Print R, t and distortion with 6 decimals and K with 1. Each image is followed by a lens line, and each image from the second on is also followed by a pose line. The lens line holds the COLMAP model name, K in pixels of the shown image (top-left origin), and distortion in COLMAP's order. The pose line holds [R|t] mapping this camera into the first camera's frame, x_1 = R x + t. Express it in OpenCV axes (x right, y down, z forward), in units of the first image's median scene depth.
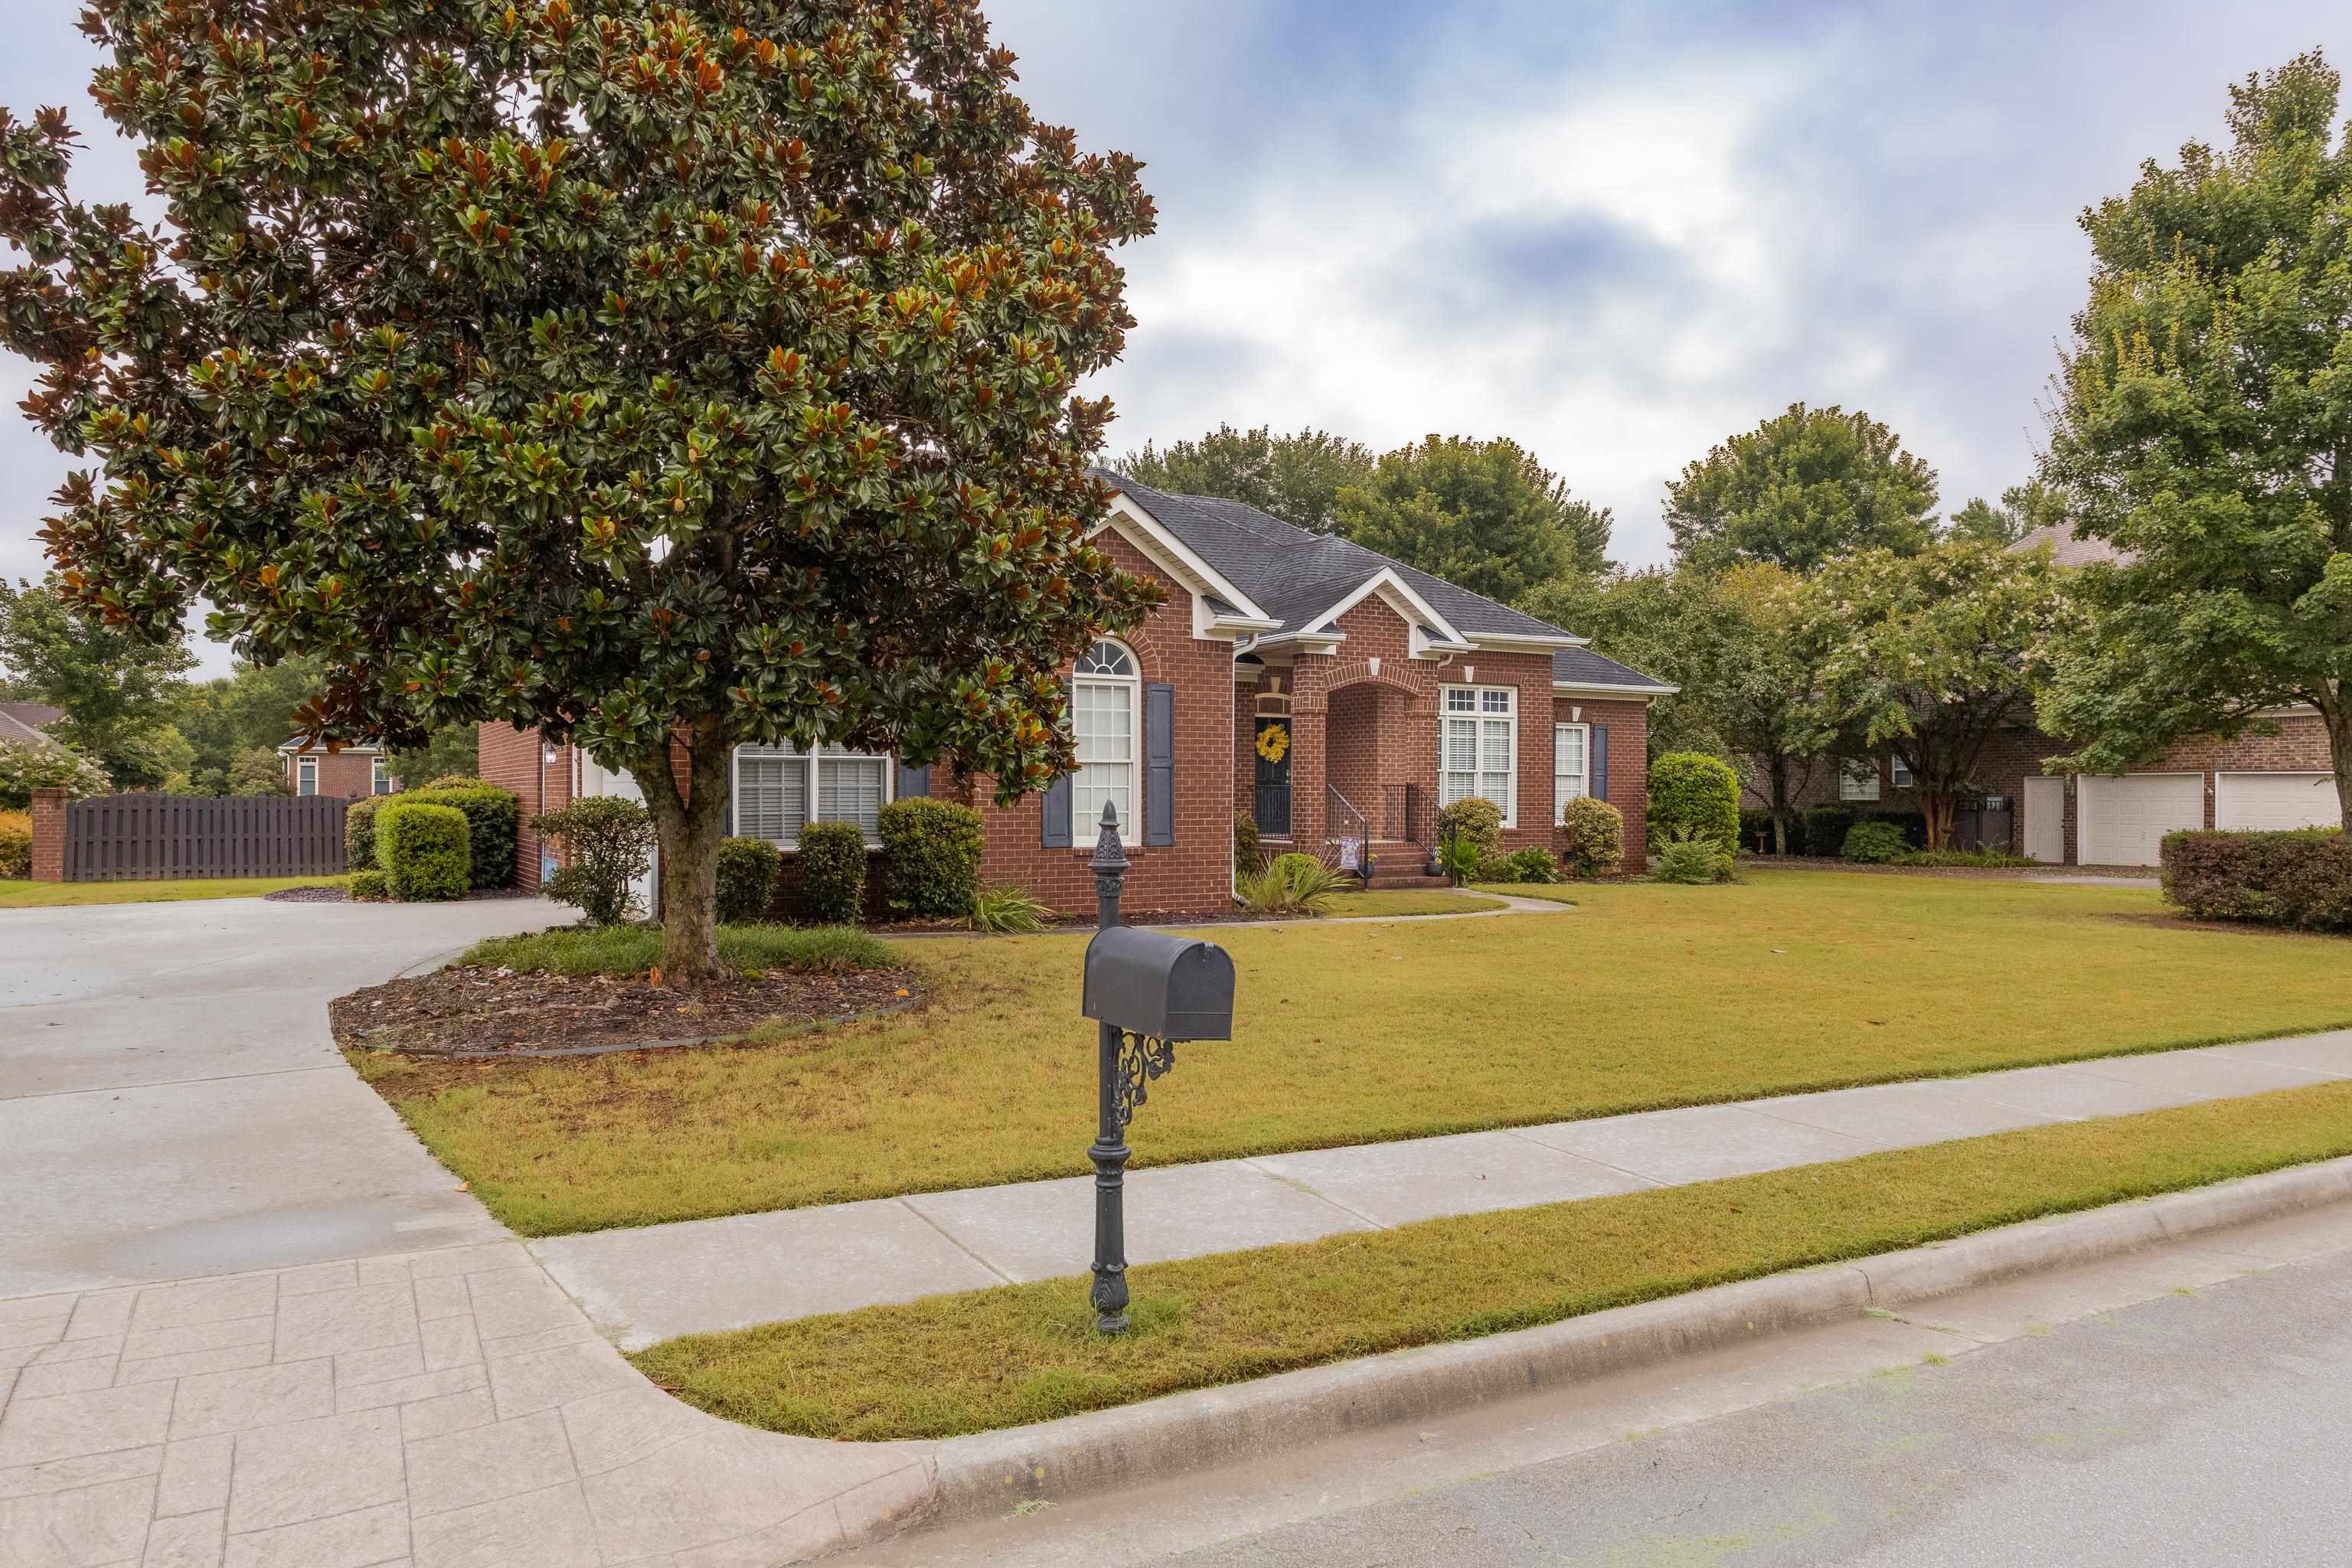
lens RADIAL K [[1536.1, 0, 1176.0], [0, 1536.1, 784.0], [0, 0, 1]] dist [-0.004058, -0.000213]
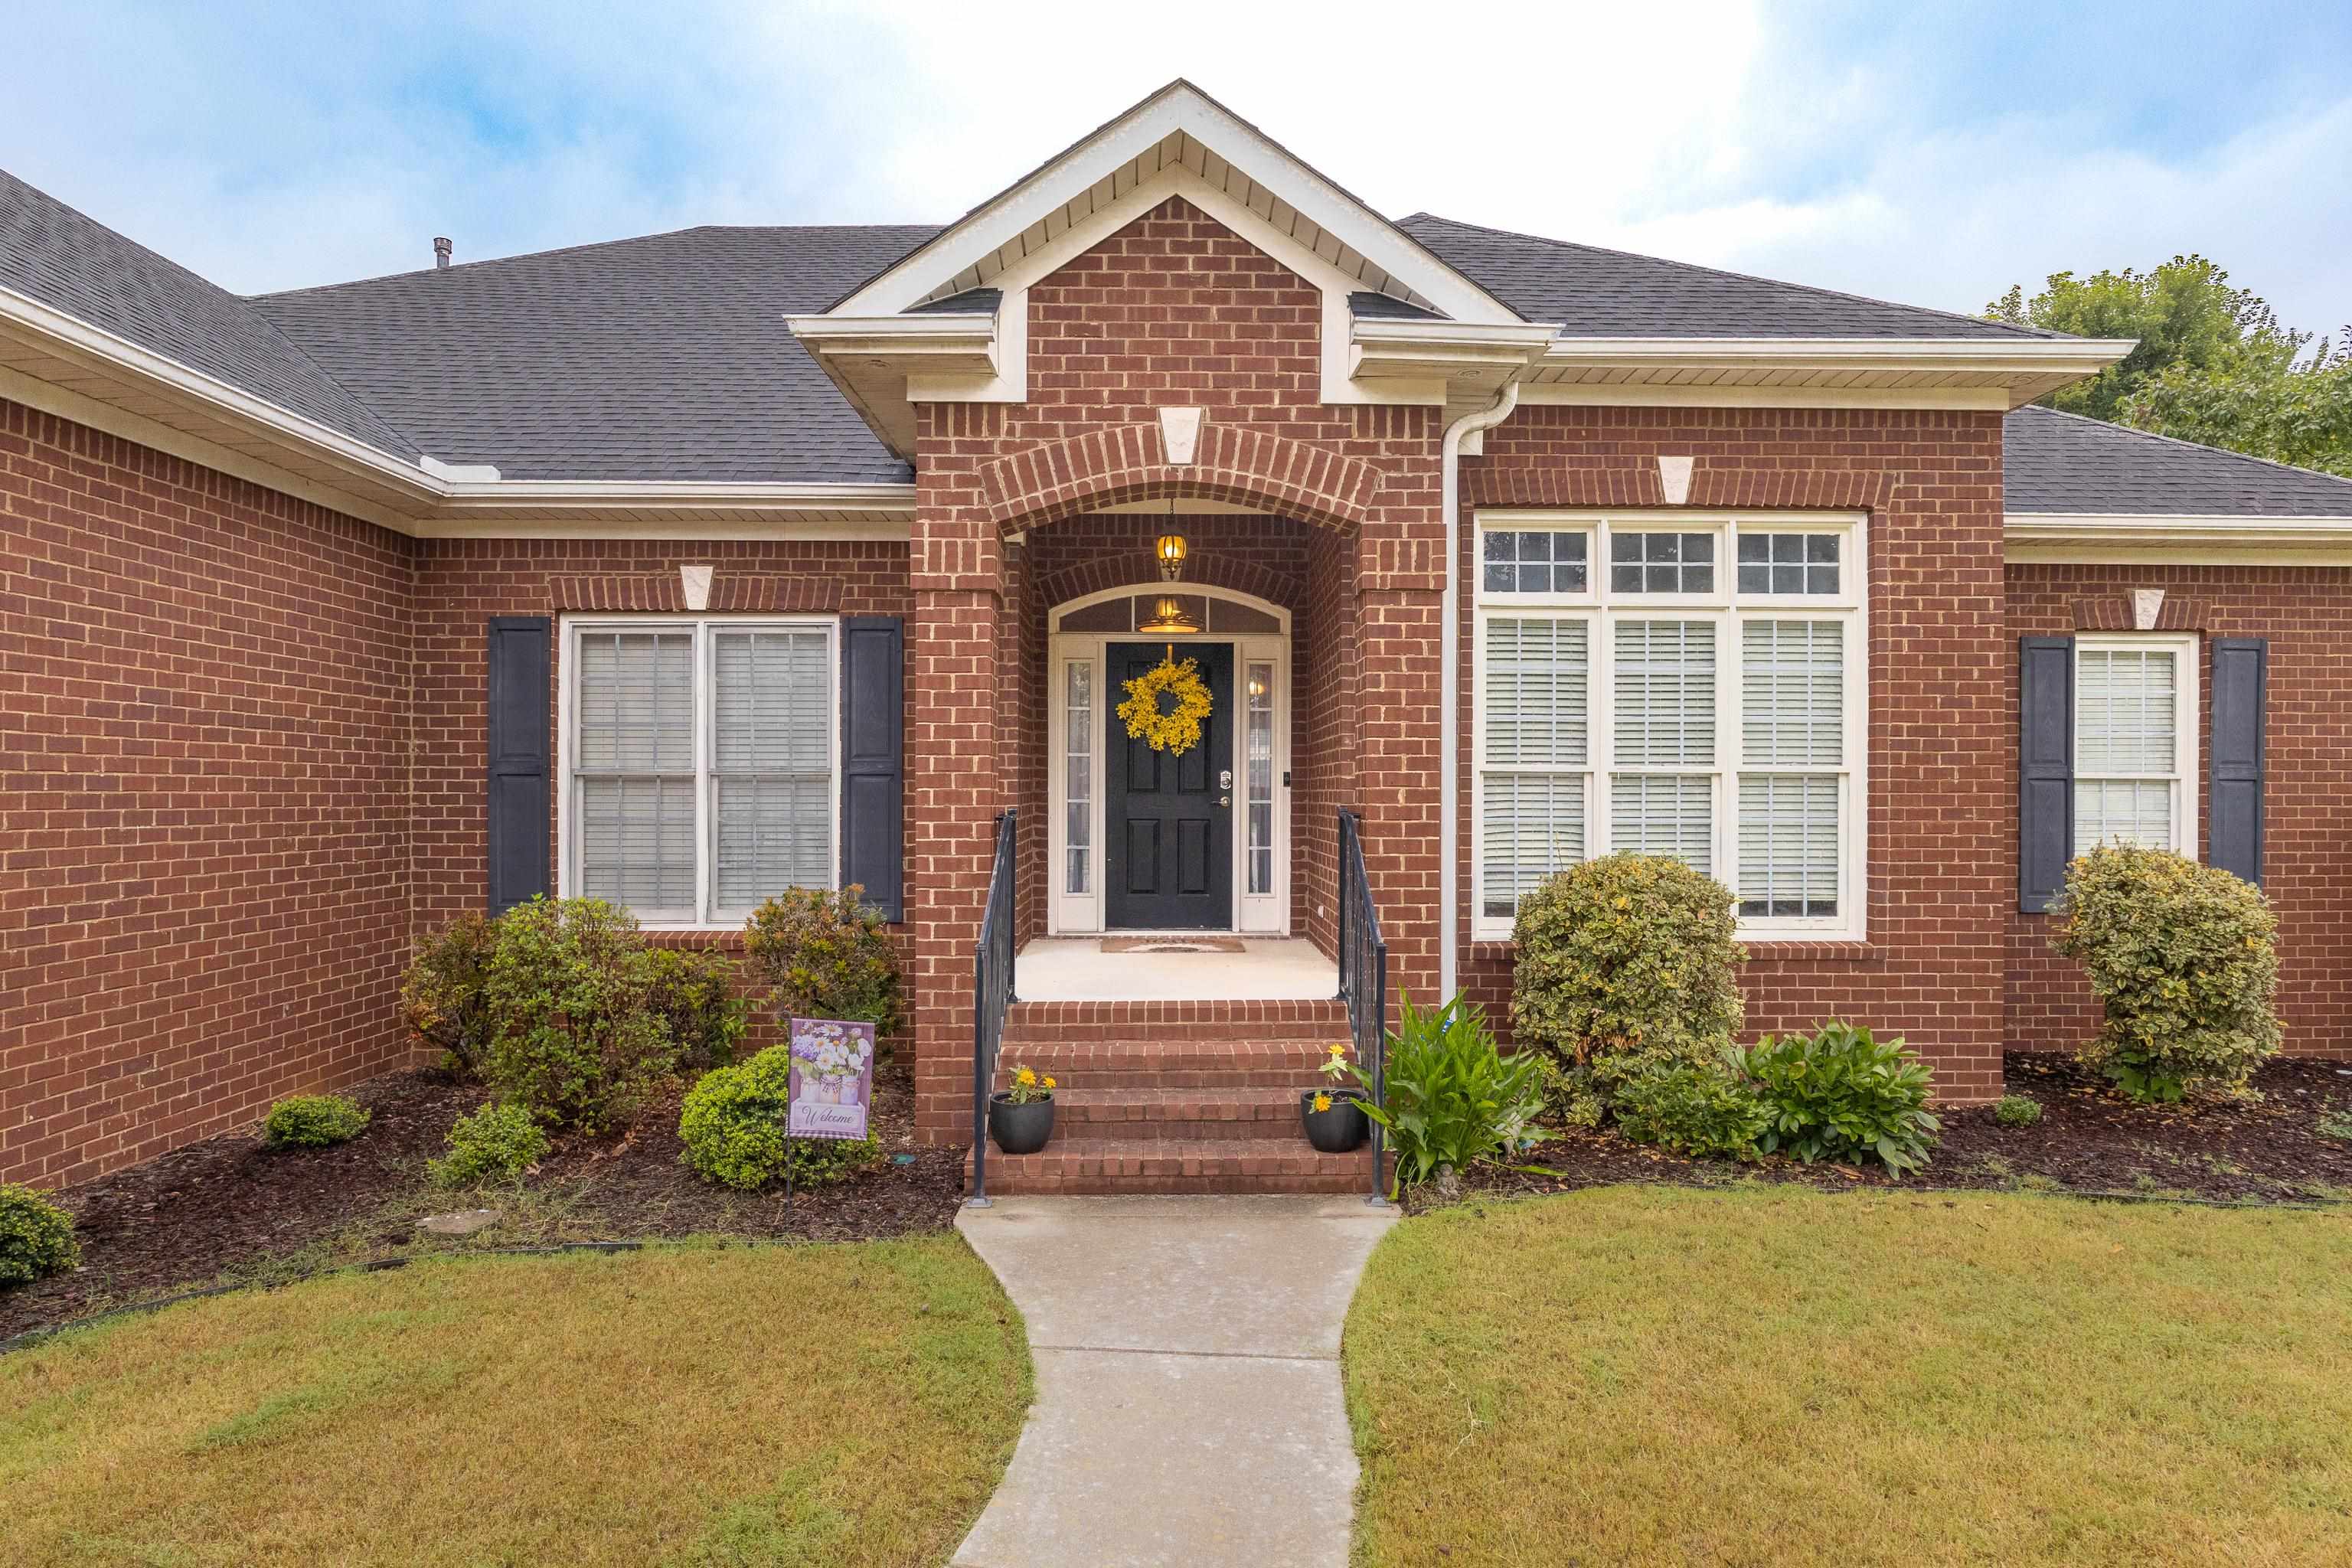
lens RADIAL K [[1341.5, 0, 1173.6], [0, 1341.5, 786.7], [0, 0, 1]] dist [-0.015122, 0.003557]
pose [[0.880392, -0.004524, -0.474226, 0.223035], [0.003549, 0.999989, -0.002953, -0.004131], [0.474234, 0.000917, 0.880398, 0.663770]]
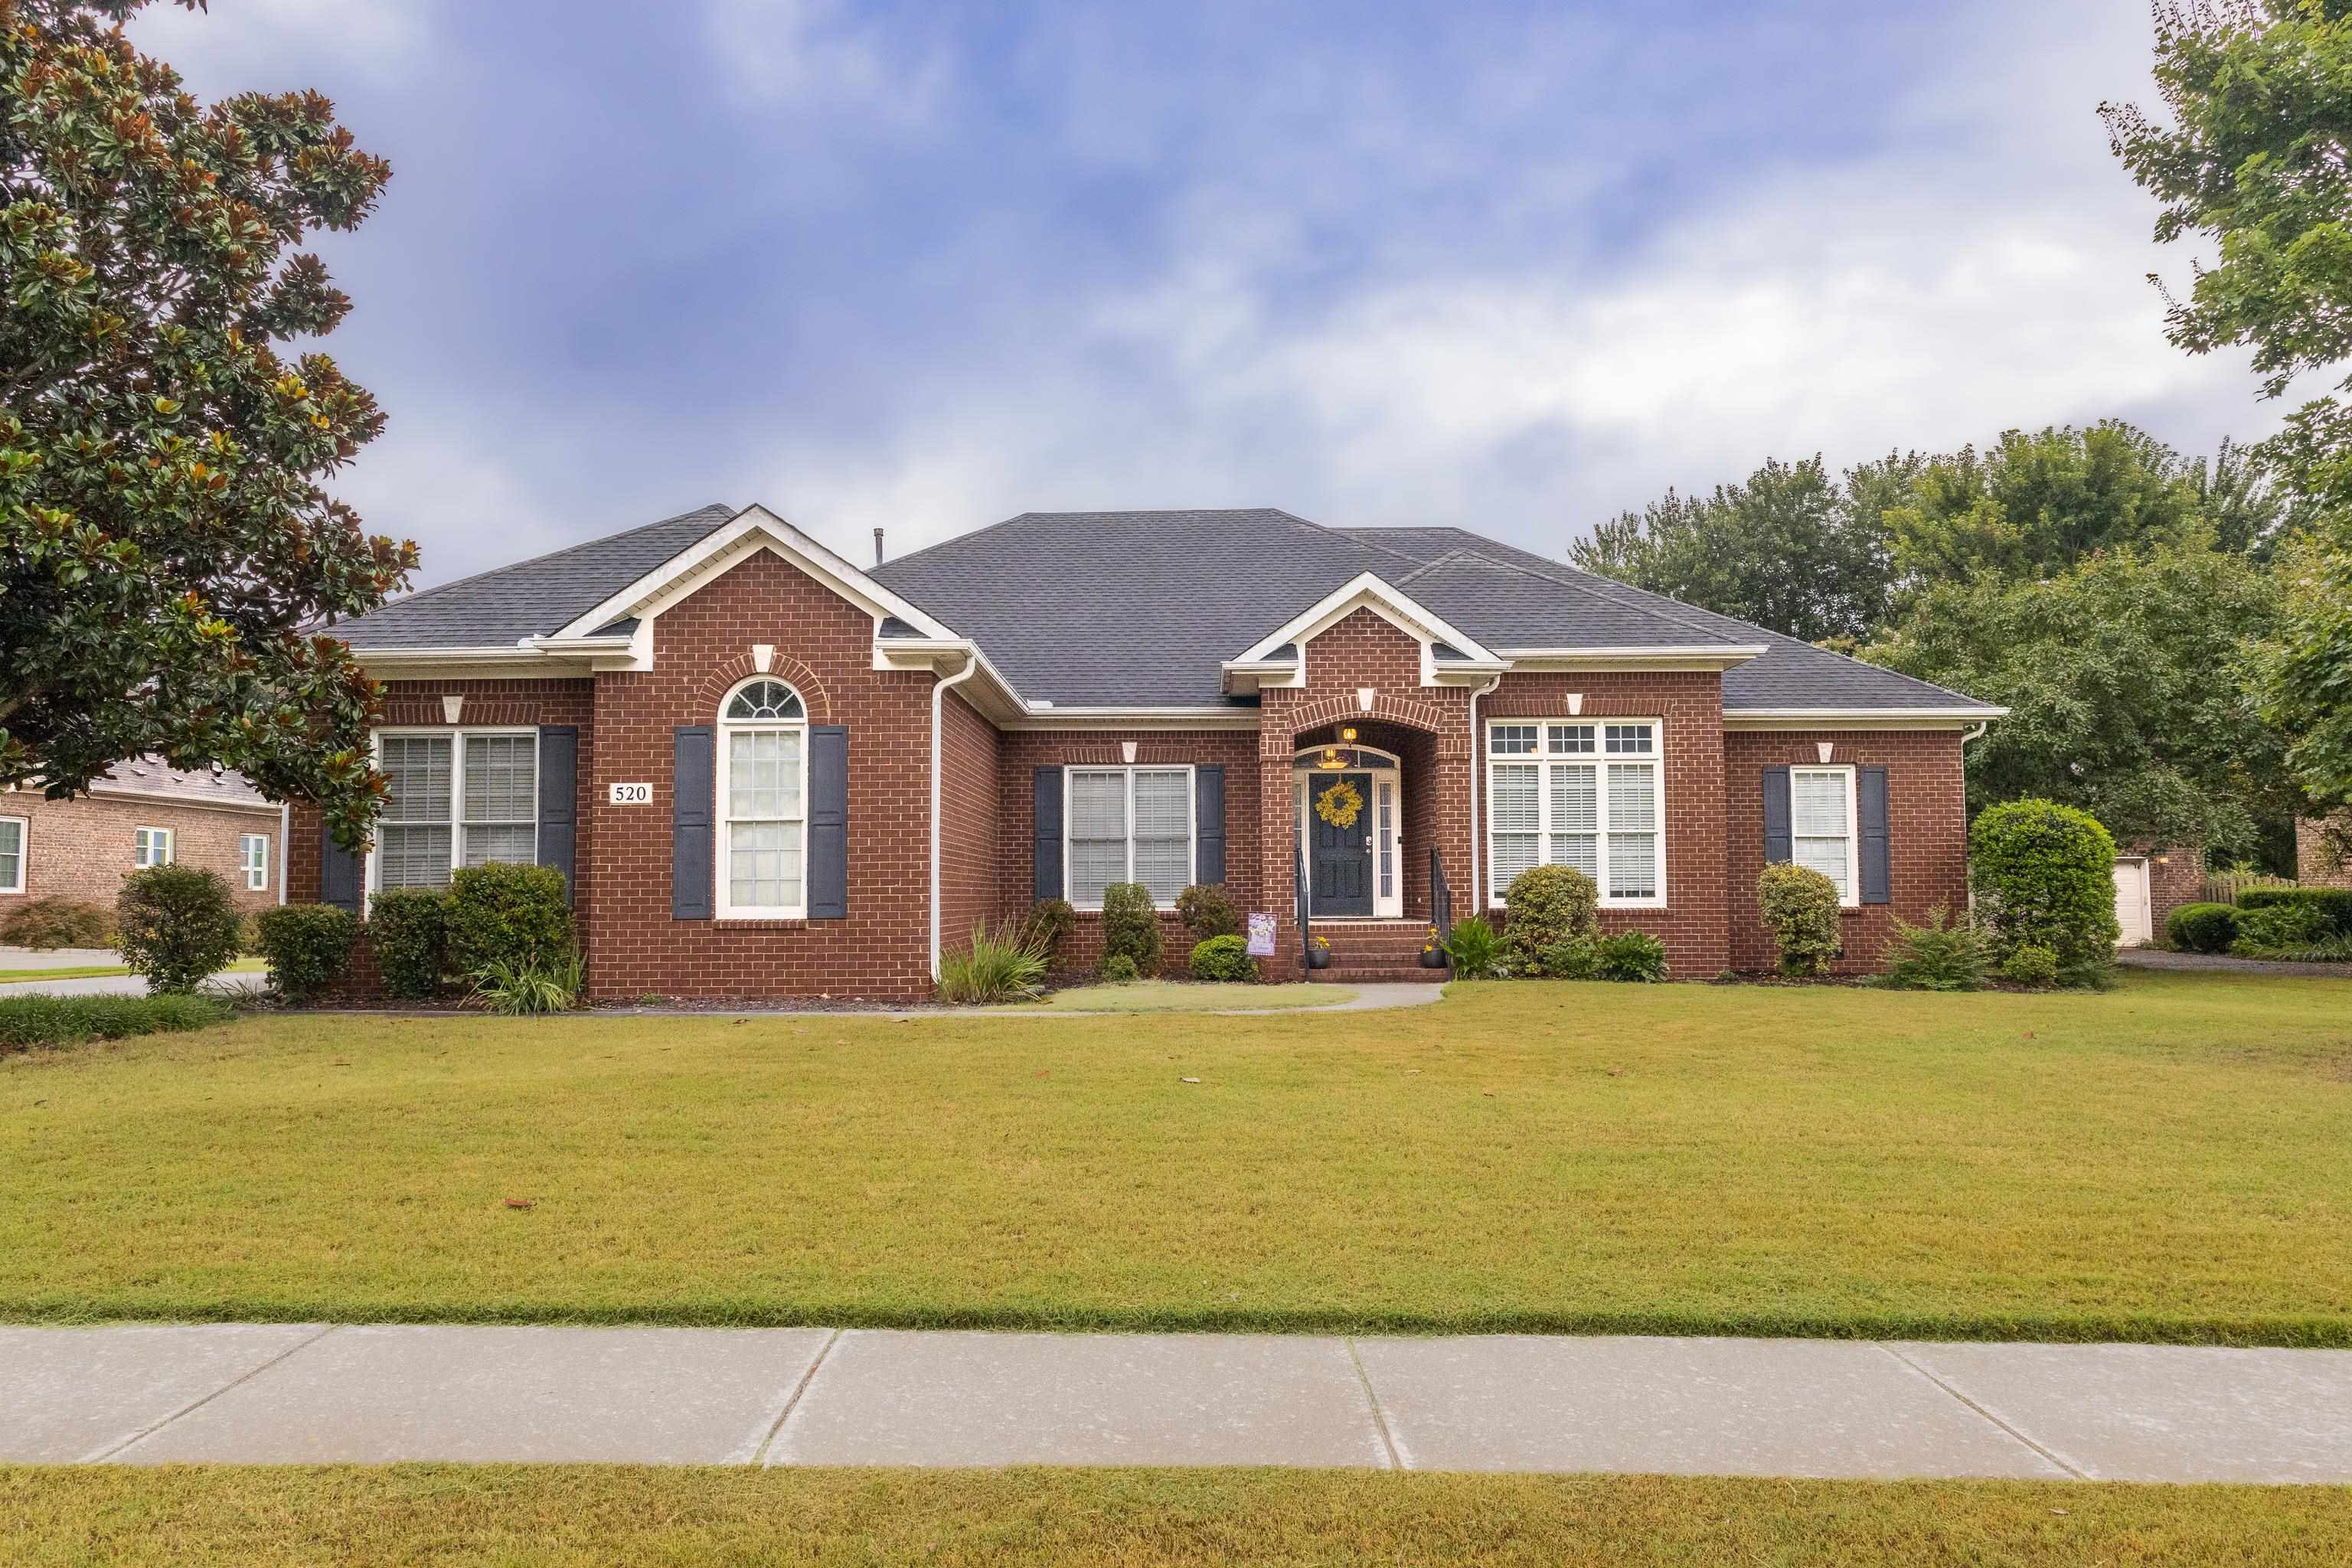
lens RADIAL K [[1502.8, 0, 1176.0], [0, 1502.8, 784.0], [0, 0, 1]] dist [0.013876, -0.000817]
pose [[0.870429, -0.044477, -0.490281, 0.367232], [0.010580, 0.997370, -0.071695, 0.018510], [0.492180, 0.057218, 0.868611, 0.246866]]
